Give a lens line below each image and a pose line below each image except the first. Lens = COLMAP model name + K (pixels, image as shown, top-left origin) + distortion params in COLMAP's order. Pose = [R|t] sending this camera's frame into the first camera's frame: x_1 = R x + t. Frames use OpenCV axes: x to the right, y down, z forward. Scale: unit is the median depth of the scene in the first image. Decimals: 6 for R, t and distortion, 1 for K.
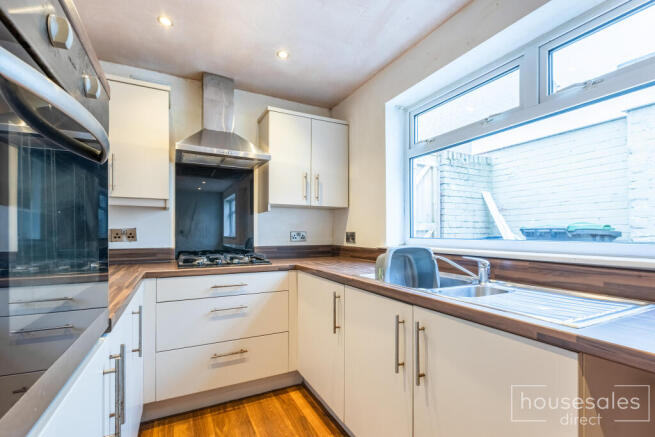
lens RADIAL K [[300.4, 0, 318.0], [0, 300.4, 229.8], [0, 0, 1]] dist [-0.000544, -0.001078]
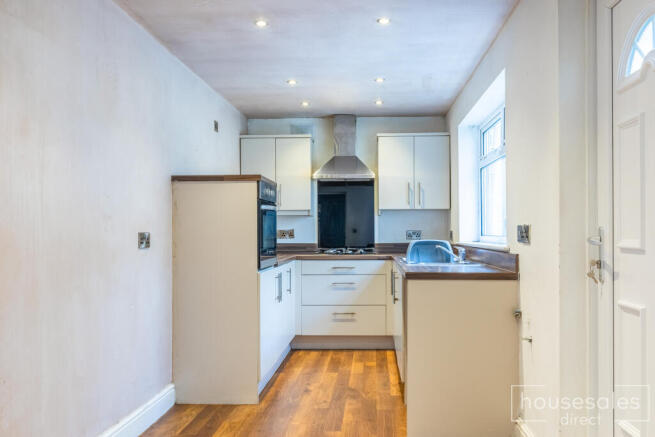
lens RADIAL K [[580.2, 0, 331.2], [0, 580.2, 239.7], [0, 0, 1]] dist [-0.002182, -0.011937]
pose [[0.845736, 0.000108, -0.533601, 1.047523], [0.010681, 0.999796, 0.017131, -0.001284], [0.533494, -0.020188, 0.845563, -1.285209]]
